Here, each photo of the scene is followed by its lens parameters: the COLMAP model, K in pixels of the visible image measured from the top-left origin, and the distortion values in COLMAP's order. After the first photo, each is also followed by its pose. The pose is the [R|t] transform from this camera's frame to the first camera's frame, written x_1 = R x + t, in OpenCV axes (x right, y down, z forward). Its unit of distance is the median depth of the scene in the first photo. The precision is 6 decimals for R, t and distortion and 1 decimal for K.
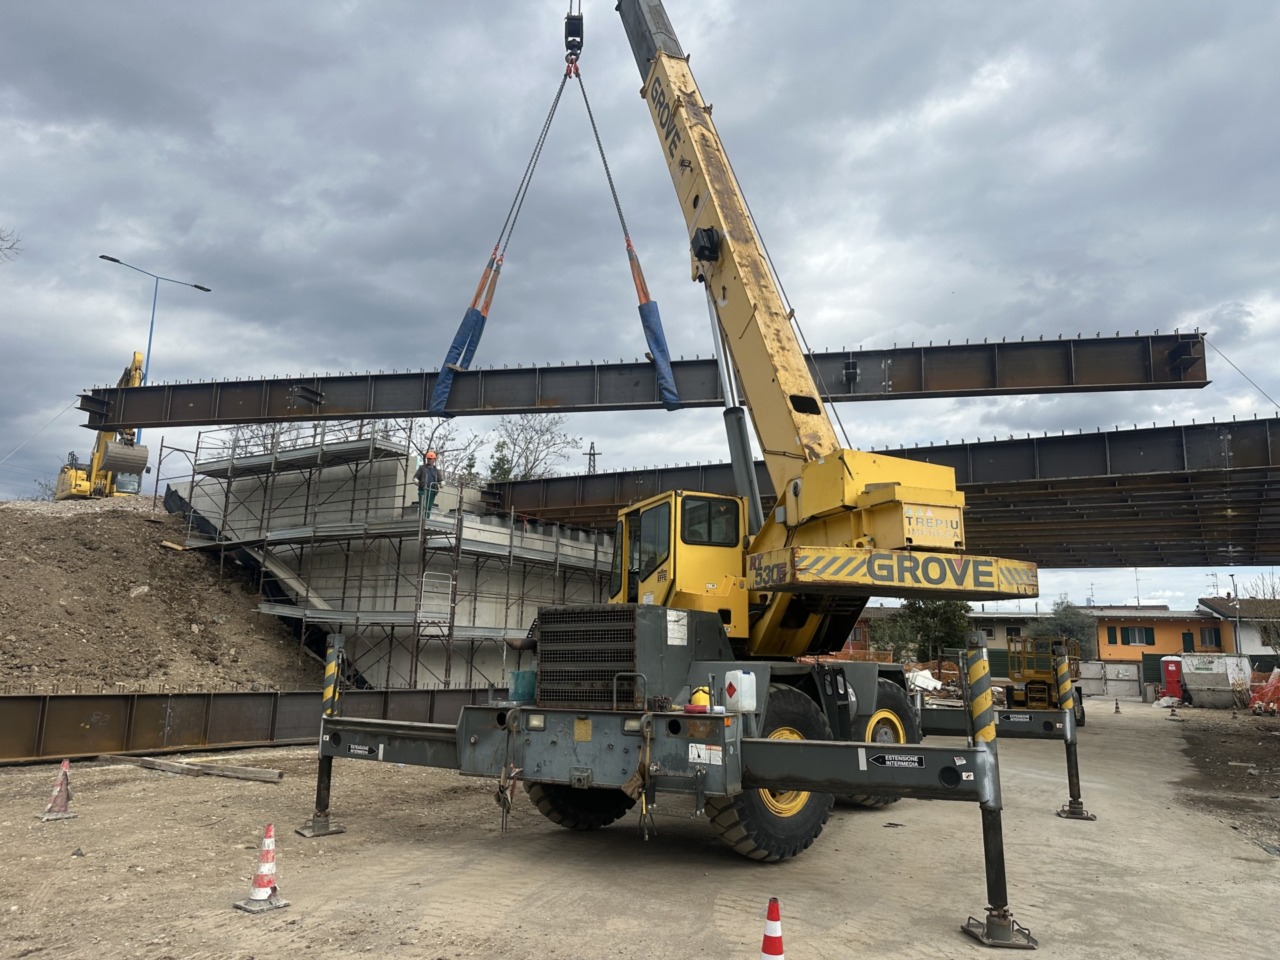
lens RADIAL K [[950.0, 0, 643.1], [0, 950.0, 482.9], [0, 0, 1]] dist [0.057687, -0.052676]
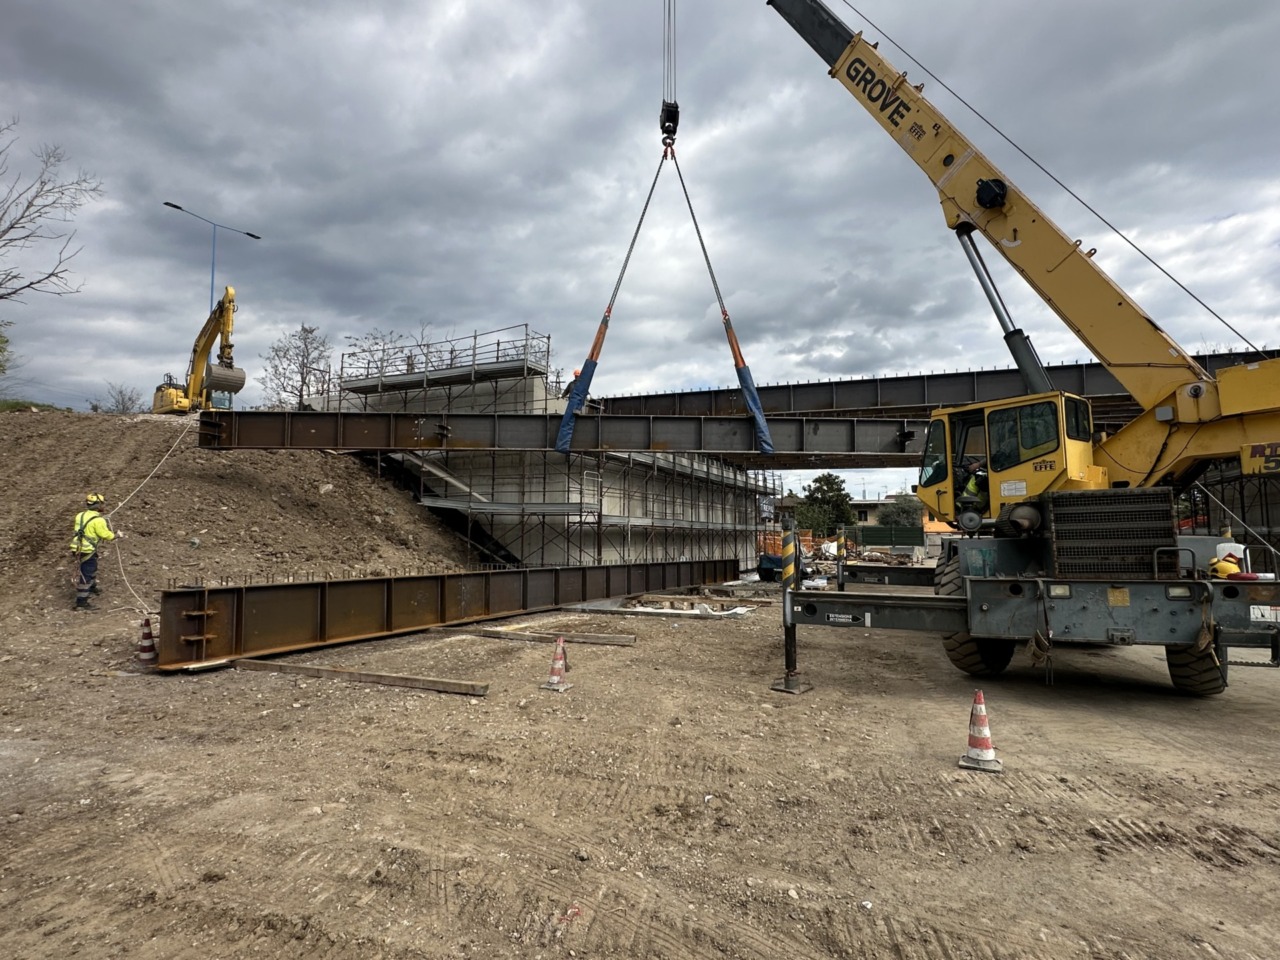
lens RADIAL K [[698.5, 0, 614.0], [0, 698.5, 473.5], [0, 0, 1]] dist [0.003401, 0.000701]
pose [[0.987178, -0.005659, 0.159524, -0.318917], [-0.008825, 0.995908, 0.089939, 0.014125], [-0.159380, -0.090194, 0.983089, 0.104383]]
